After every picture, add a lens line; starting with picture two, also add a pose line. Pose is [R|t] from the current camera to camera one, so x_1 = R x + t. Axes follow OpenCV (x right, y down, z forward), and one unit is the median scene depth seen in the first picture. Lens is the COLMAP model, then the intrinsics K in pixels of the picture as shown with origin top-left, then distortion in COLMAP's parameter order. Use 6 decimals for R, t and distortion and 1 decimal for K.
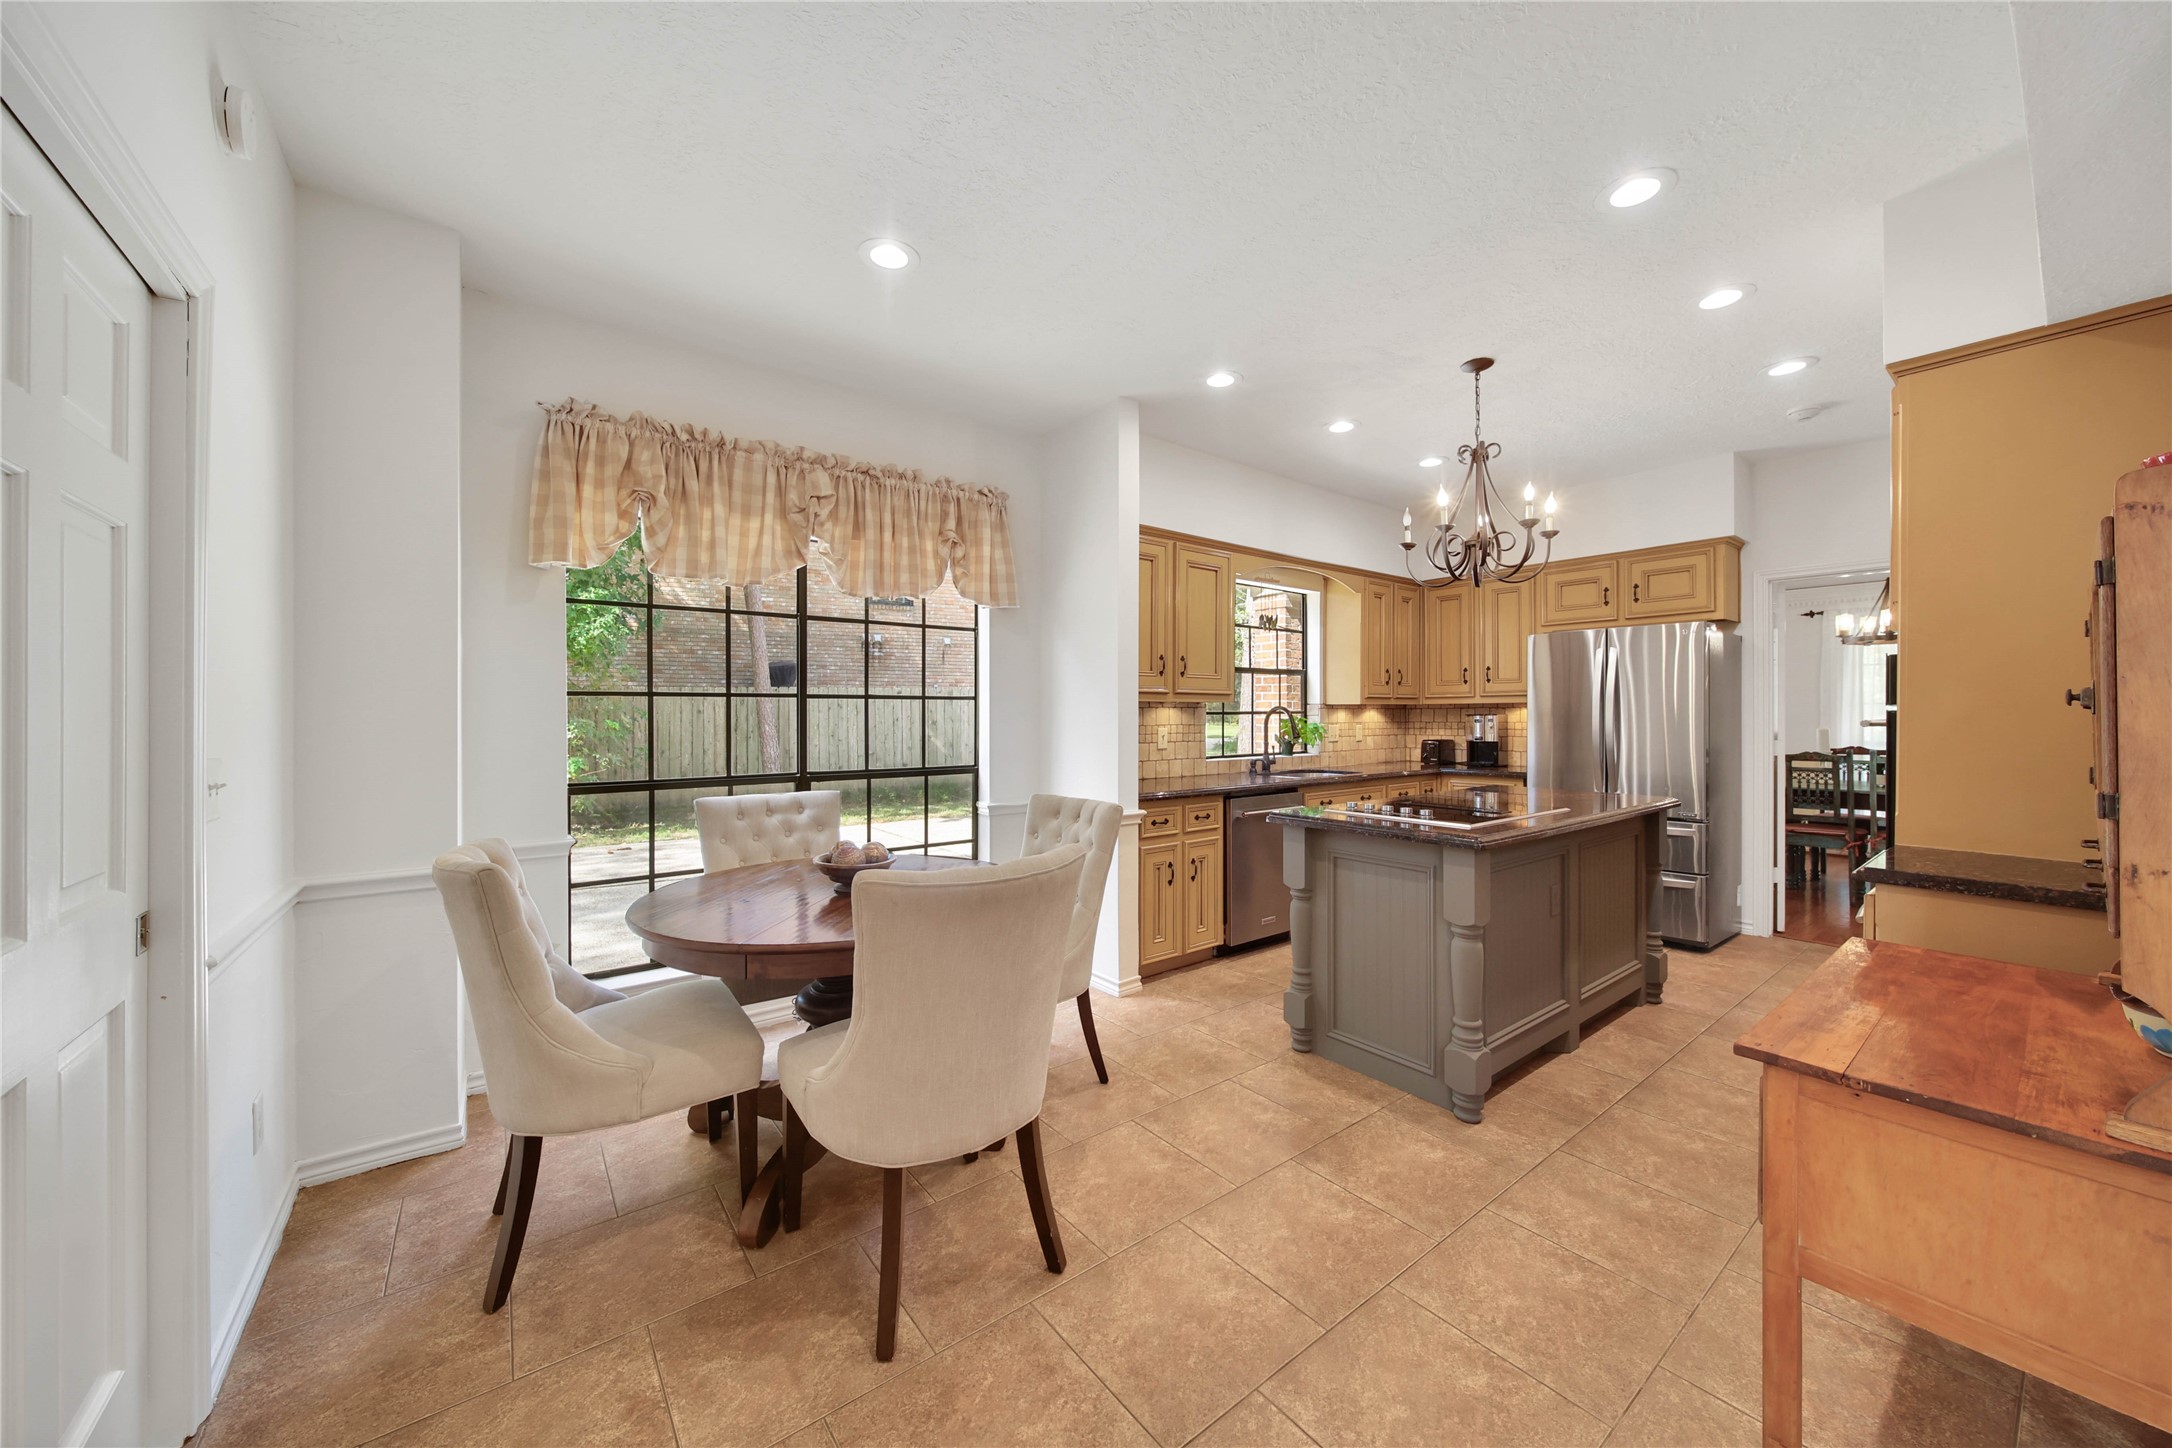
lens RADIAL K [[806.9, 0, 1116.9], [0, 806.9, 708.5], [0, 0, 1]] dist [0.000770, -0.000022]
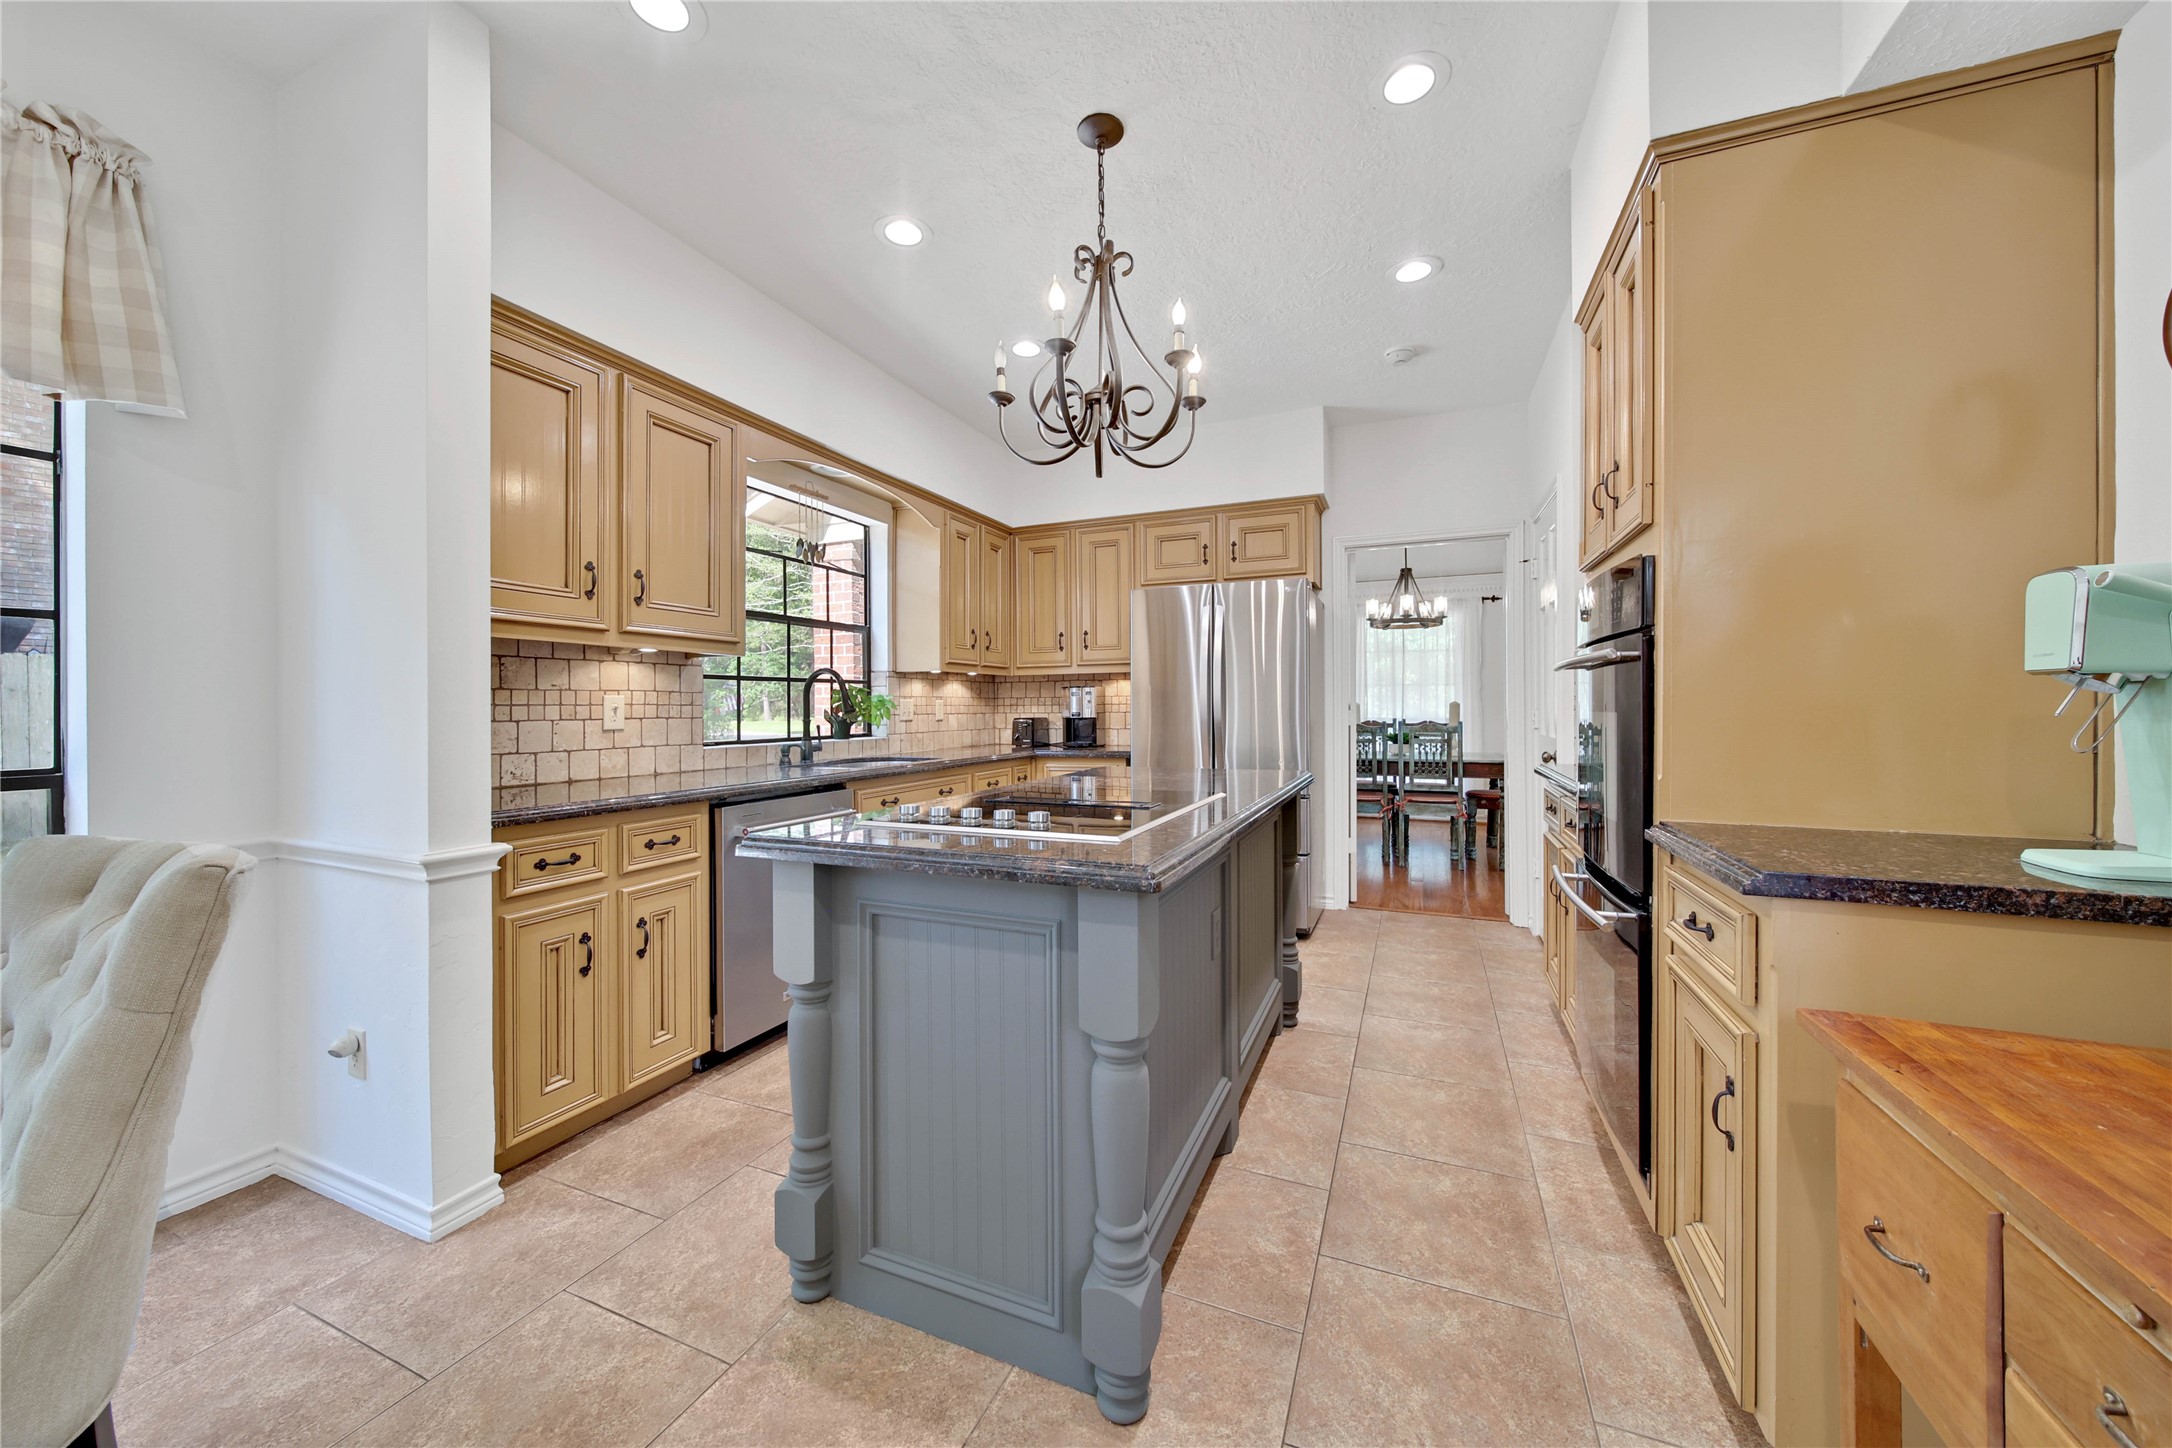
lens RADIAL K [[757.7, 0, 1107.9], [0, 757.7, 709.3], [0, 0, 1]] dist [-0.001072, -0.000253]
pose [[0.878919, -0.005266, 0.476942, 0.116141], [0.003256, 0.999982, 0.005040, 0.034517], [-0.476960, -0.002877, 0.878921, 0.340885]]
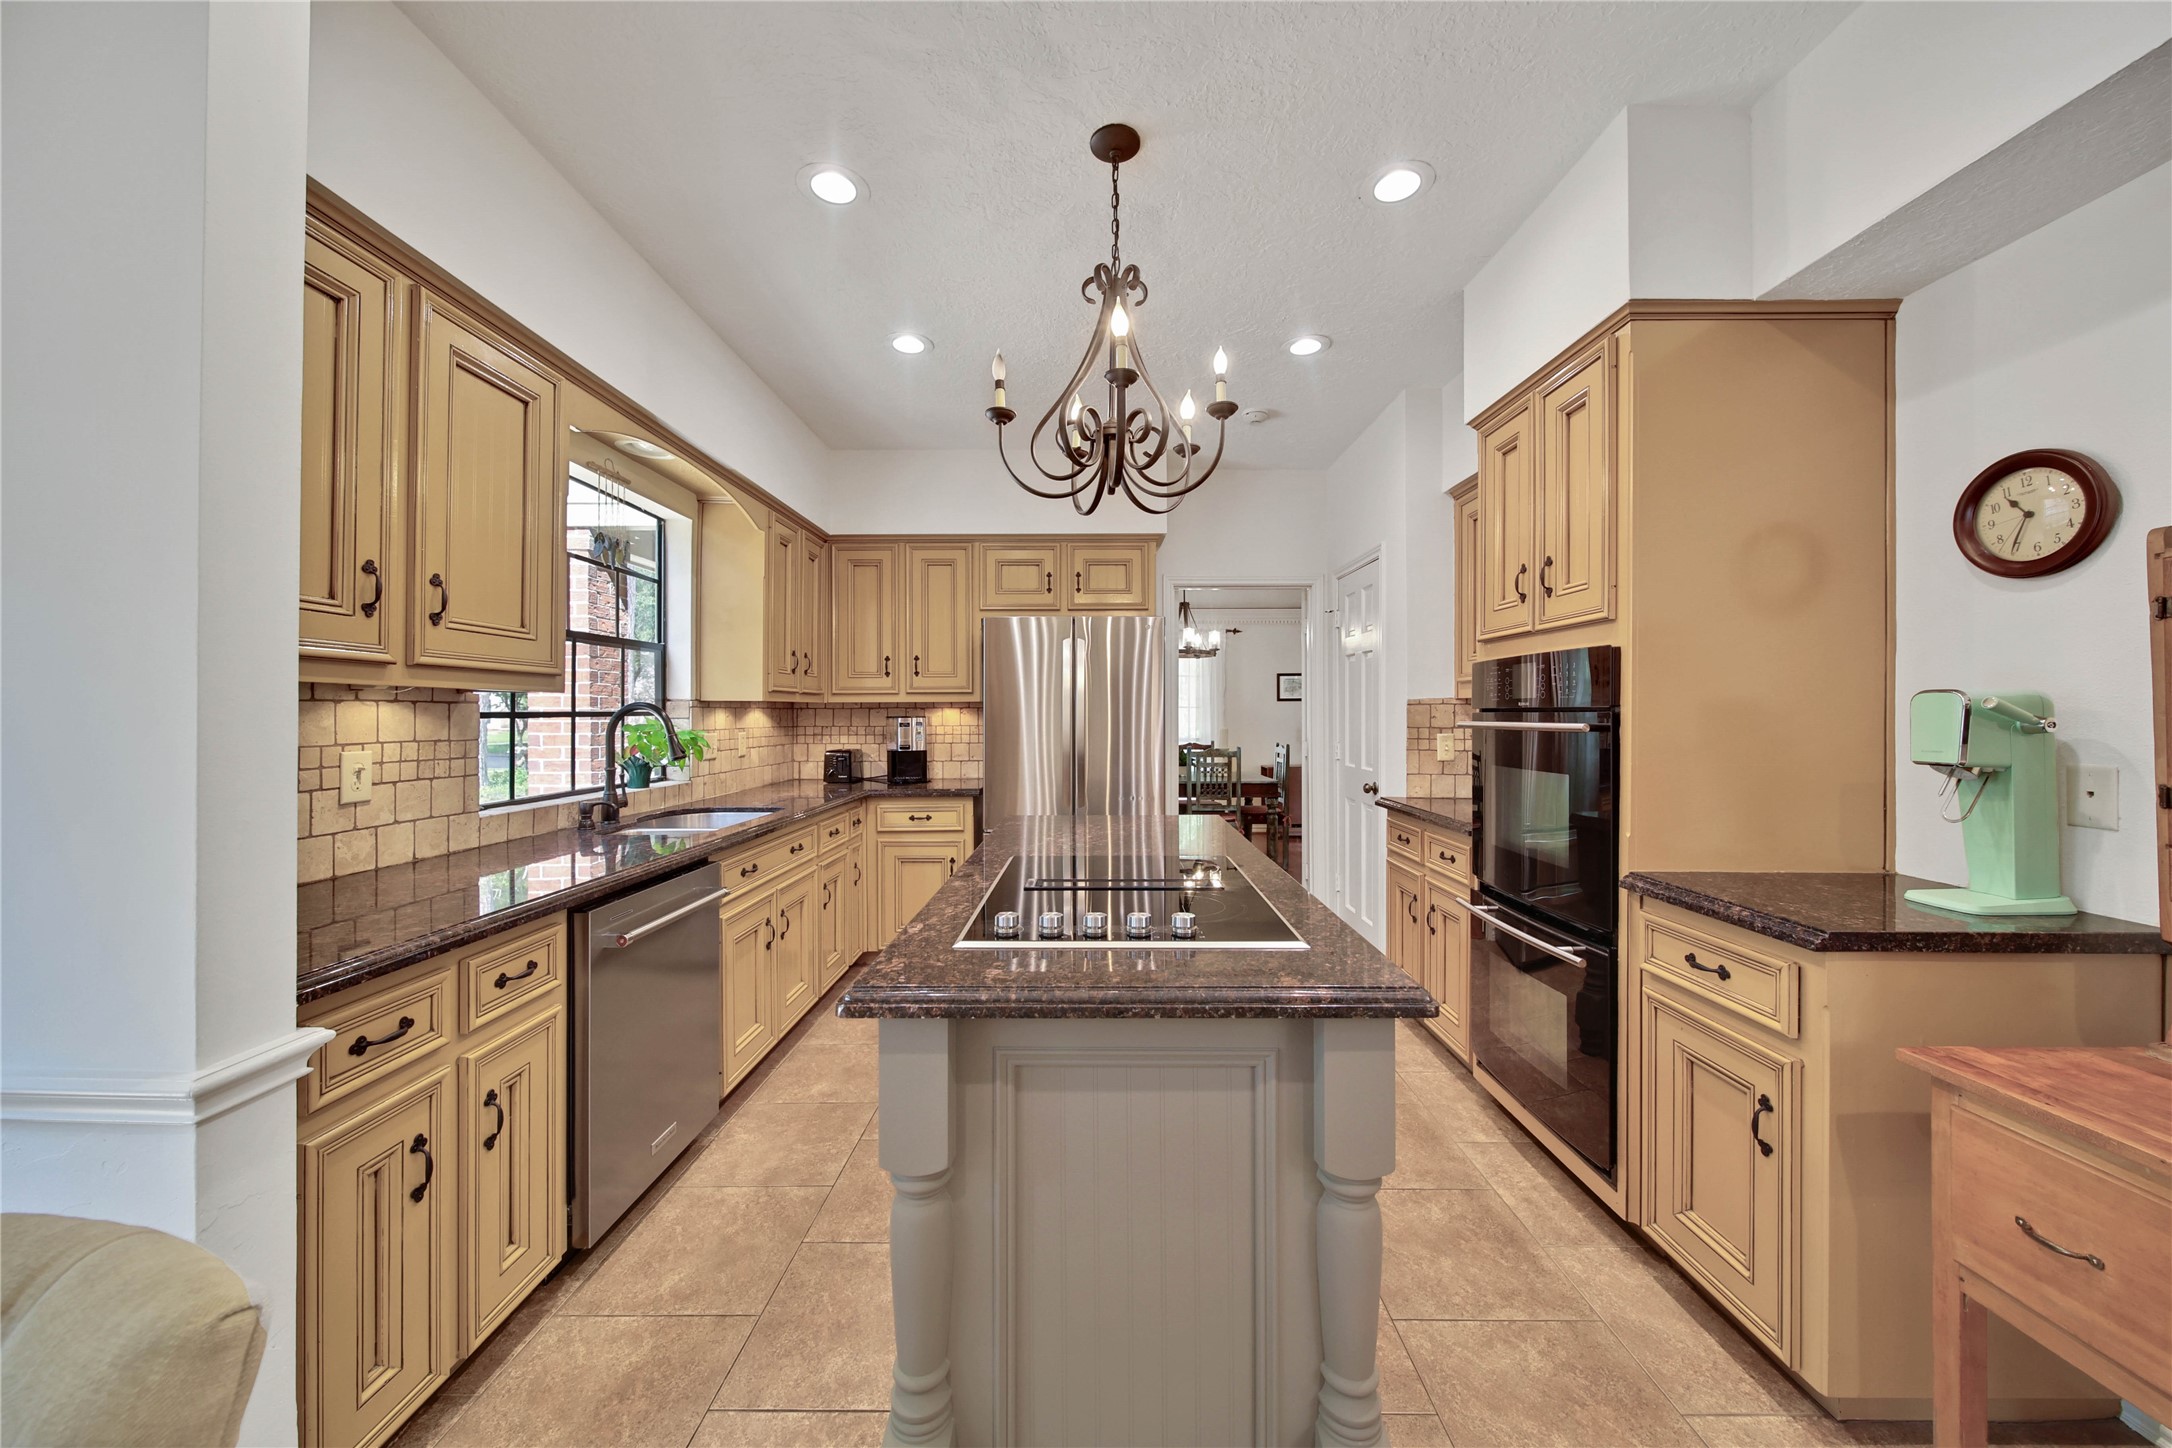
lens RADIAL K [[756.4, 0, 1090.1], [0, 756.4, 712.1], [0, 0, 1]] dist [-0.000585, -0.000121]
pose [[0.636136, 0.003052, 0.771571, -0.002506], [-0.005366, 0.999985, 0.000468, 0.002427], [-0.771559, -0.004438, 0.636143, 0.492222]]
